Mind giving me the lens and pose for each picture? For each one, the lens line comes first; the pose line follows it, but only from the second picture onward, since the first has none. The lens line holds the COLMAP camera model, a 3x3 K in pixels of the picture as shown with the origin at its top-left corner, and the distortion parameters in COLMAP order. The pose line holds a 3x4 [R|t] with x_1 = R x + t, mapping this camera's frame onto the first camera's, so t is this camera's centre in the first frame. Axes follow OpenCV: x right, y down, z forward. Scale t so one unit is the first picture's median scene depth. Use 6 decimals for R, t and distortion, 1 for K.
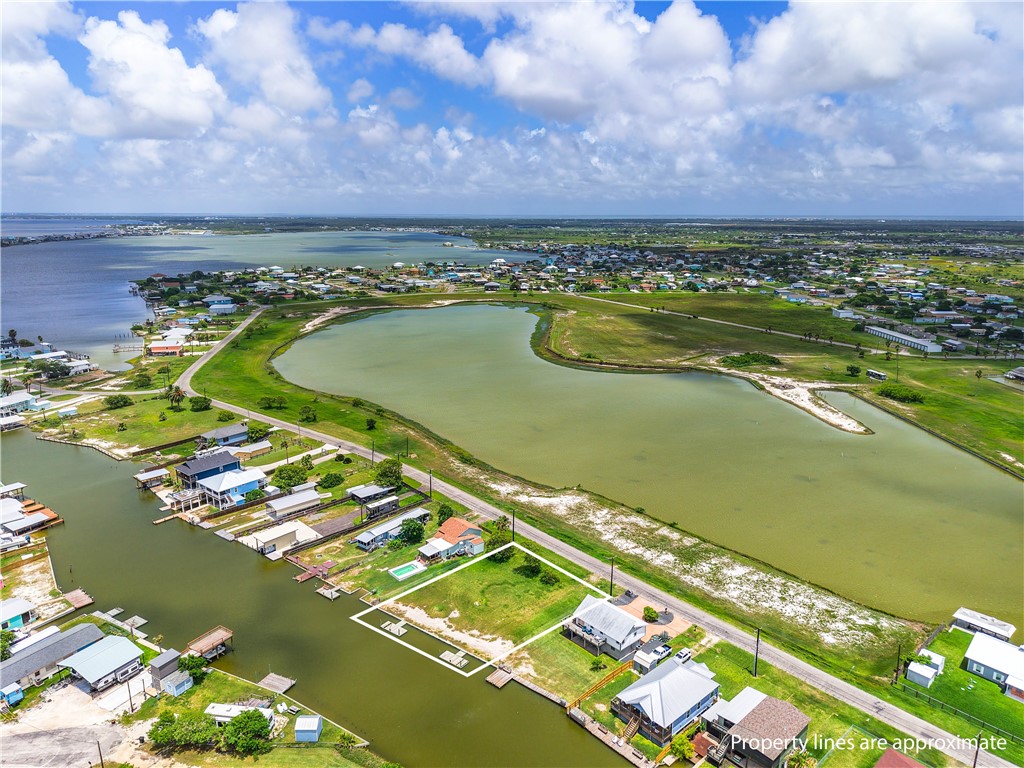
lens RADIAL K [[685.4, 0, 515.0], [0, 685.4, 382.1], [0, 0, 1]] dist [0.047812, -0.055299]
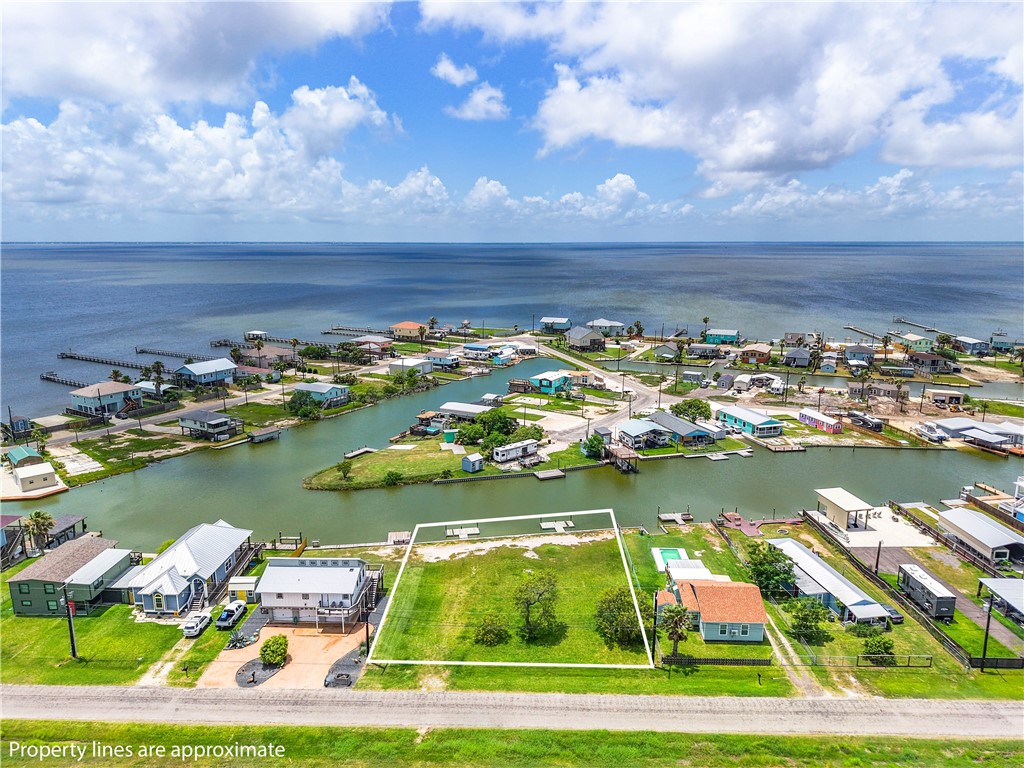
lens RADIAL K [[684.5, 0, 514.4], [0, 684.5, 381.1], [0, 0, 1]] dist [0.041652, -0.037393]
pose [[-0.686862, 0.143907, -0.712399, 0.331754], [-0.178565, 0.916742, 0.357349, -0.072676], [0.704511, 0.372659, -0.603978, 1.075616]]
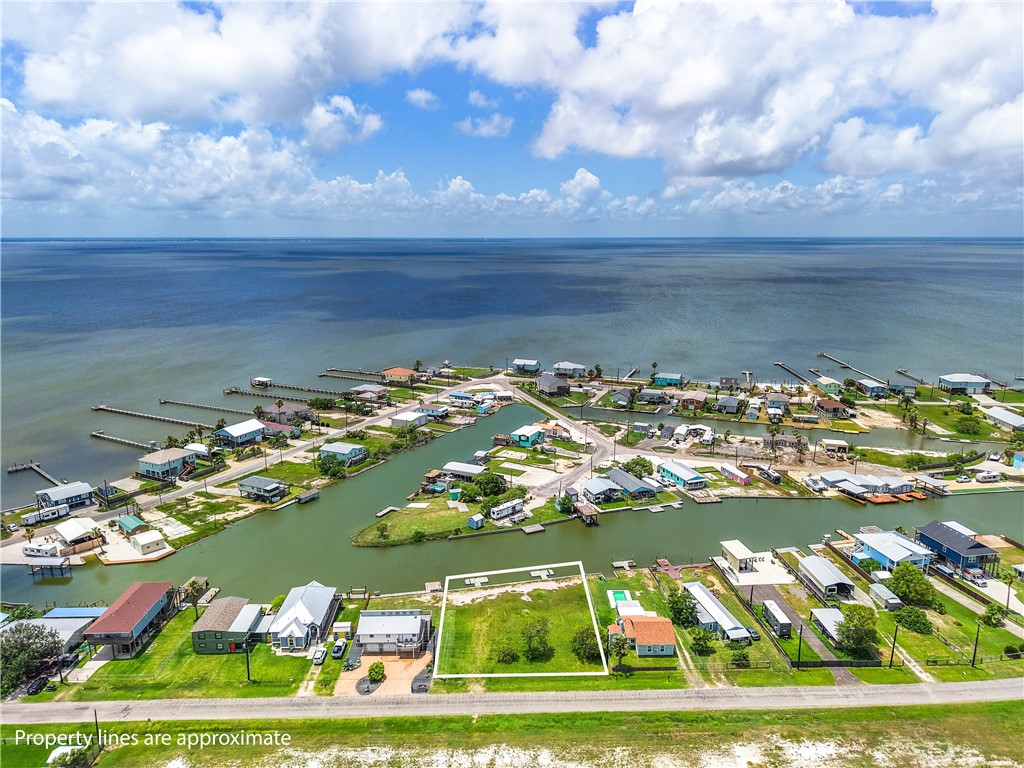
lens RADIAL K [[685.4, 0, 515.0], [0, 685.4, 382.1], [0, 0, 1]] dist [0.047812, -0.055299]
pose [[-0.644101, 0.158875, -0.748259, 0.537915], [-0.187645, 0.915489, 0.355907, -0.281759], [0.741568, 0.369647, -0.559856, 1.160451]]
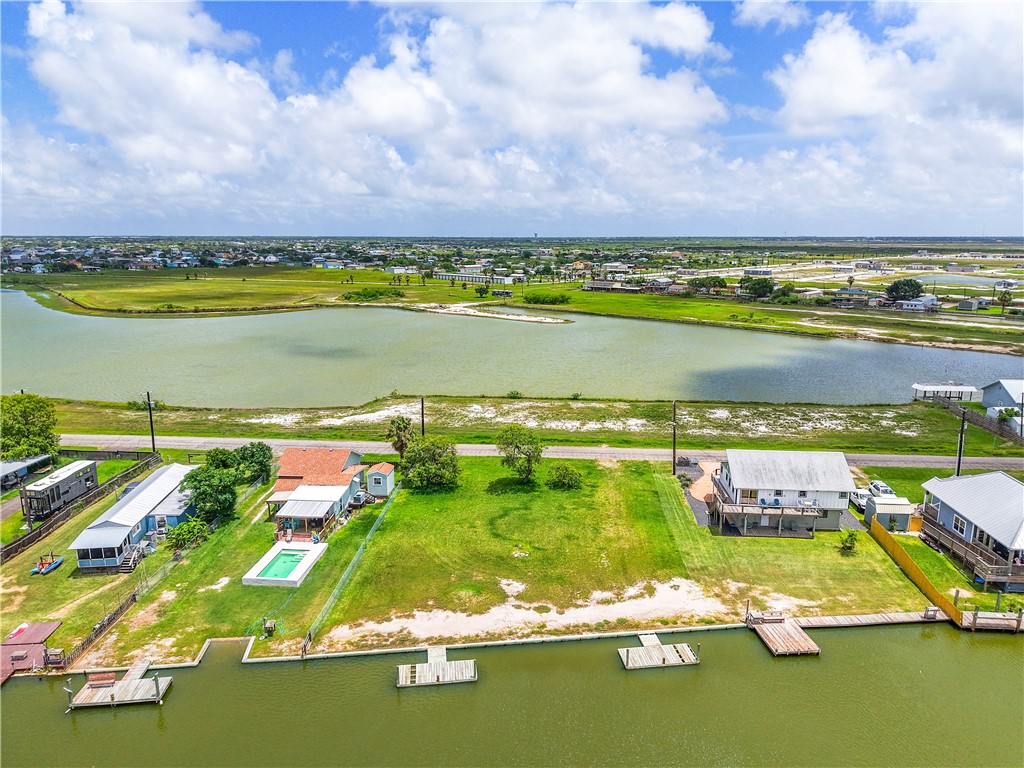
lens RADIAL K [[684.5, 0, 514.4], [0, 684.5, 381.1], [0, 0, 1]] dist [0.041652, -0.037393]
pose [[0.718338, -0.147931, 0.679784, -0.278691], [0.170684, 0.984741, 0.033930, 0.157748], [-0.674431, 0.091655, 0.732627, 0.538337]]
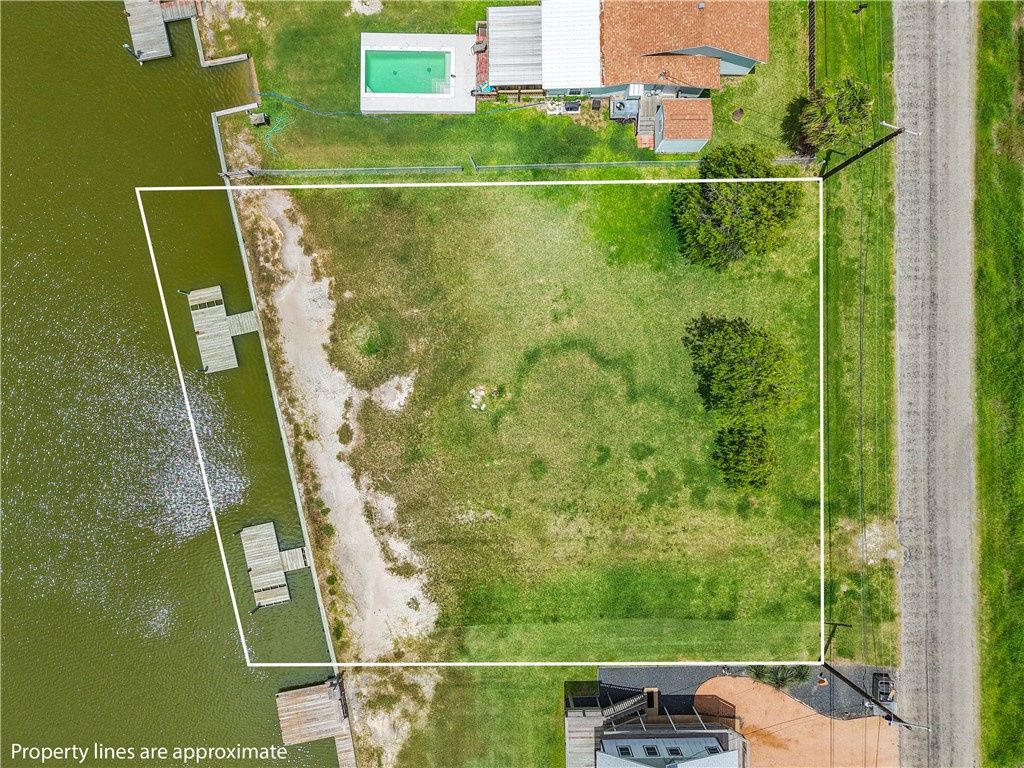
lens RADIAL K [[684.5, 0, 514.4], [0, 684.5, 381.1], [0, 0, 1]] dist [0.041652, -0.037393]
pose [[0.755199, 0.655253, 0.017807, -0.042909], [-0.174355, 0.174614, 0.969077, 0.012160], [0.631881, -0.734951, 0.246115, 0.759540]]
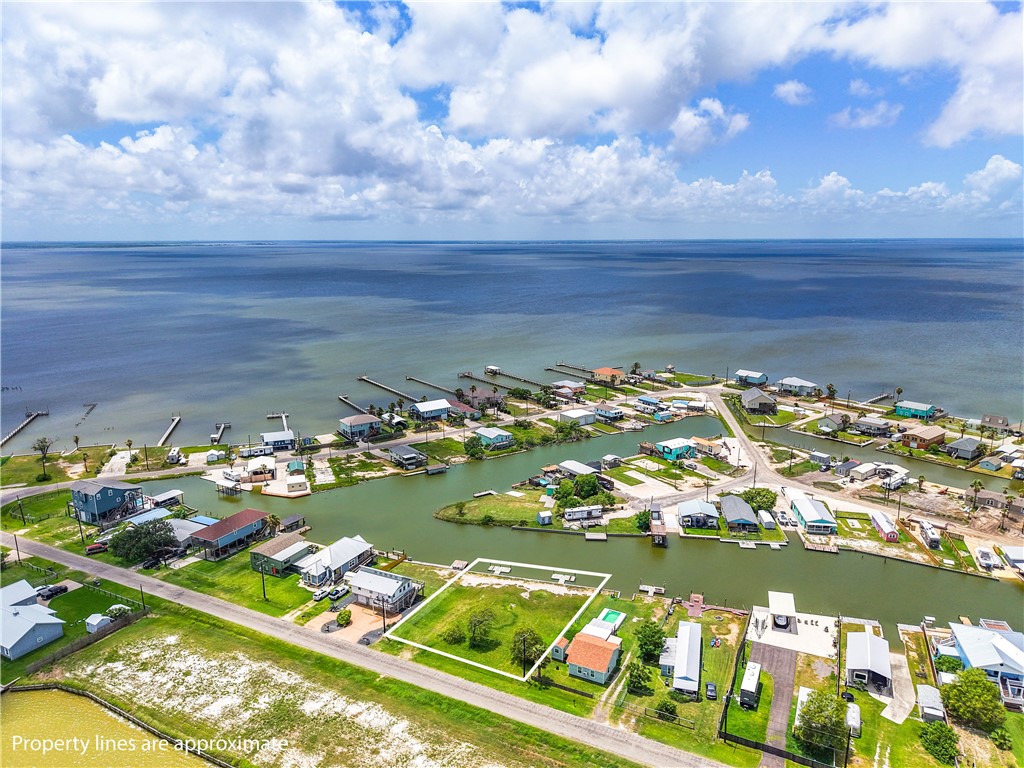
lens RADIAL K [[692.1, 0, 514.7], [0, 692.1, 352.9], [0, 0, 1]] dist [0.042884, -0.047811]
pose [[-0.931200, 0.060636, -0.359430, 0.240585], [-0.088502, 0.918950, 0.384316, -0.351483], [0.353601, 0.389685, -0.850360, 1.413681]]
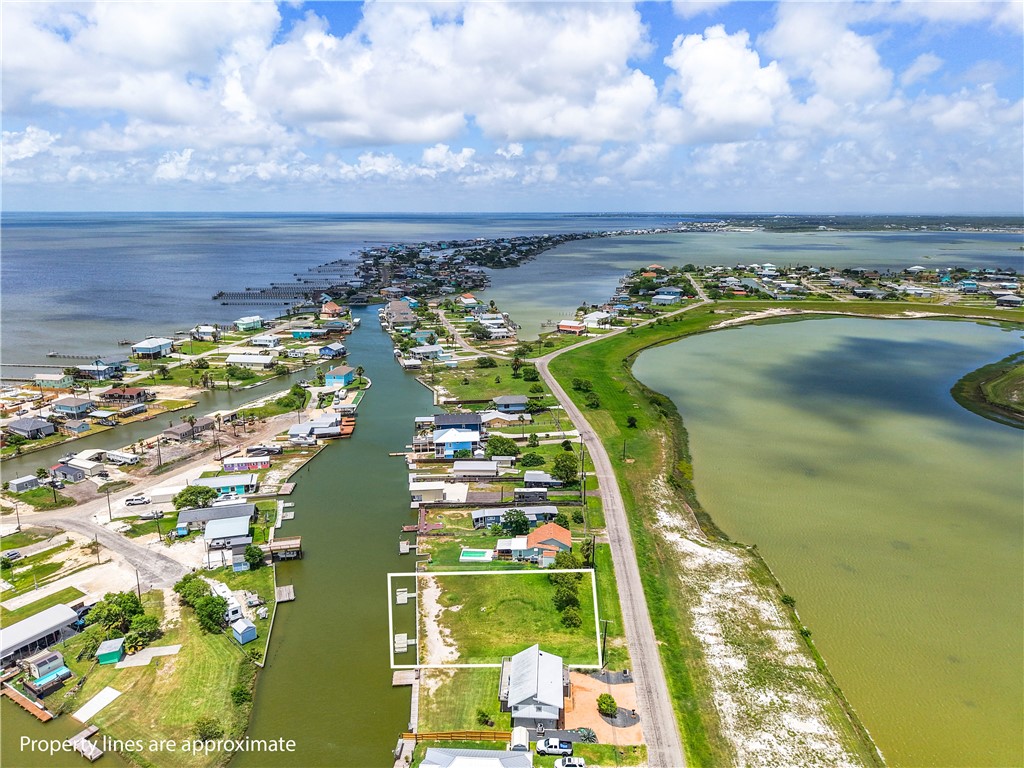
lens RADIAL K [[685.4, 0, 515.0], [0, 685.4, 382.1], [0, 0, 1]] dist [0.047812, -0.055299]
pose [[0.710728, 0.169753, -0.682678, 0.460894], [-0.168671, 0.983262, 0.068894, -0.046716], [0.682946, 0.066184, 0.727465, 0.258576]]
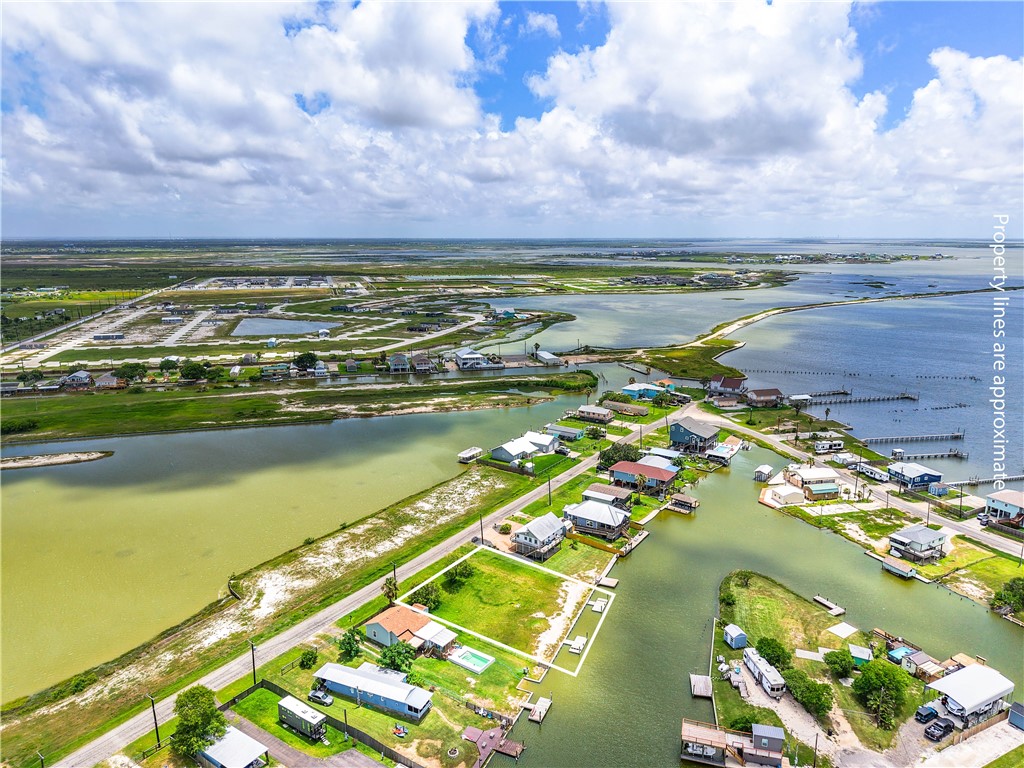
lens RADIAL K [[685.4, 0, 515.0], [0, 685.4, 382.1], [0, 0, 1]] dist [0.047812, -0.055299]
pose [[-0.252496, -0.208567, 0.944852, -0.773208], [0.233255, 0.934574, 0.268632, -0.215863], [-0.939062, 0.288220, -0.187326, 0.889997]]
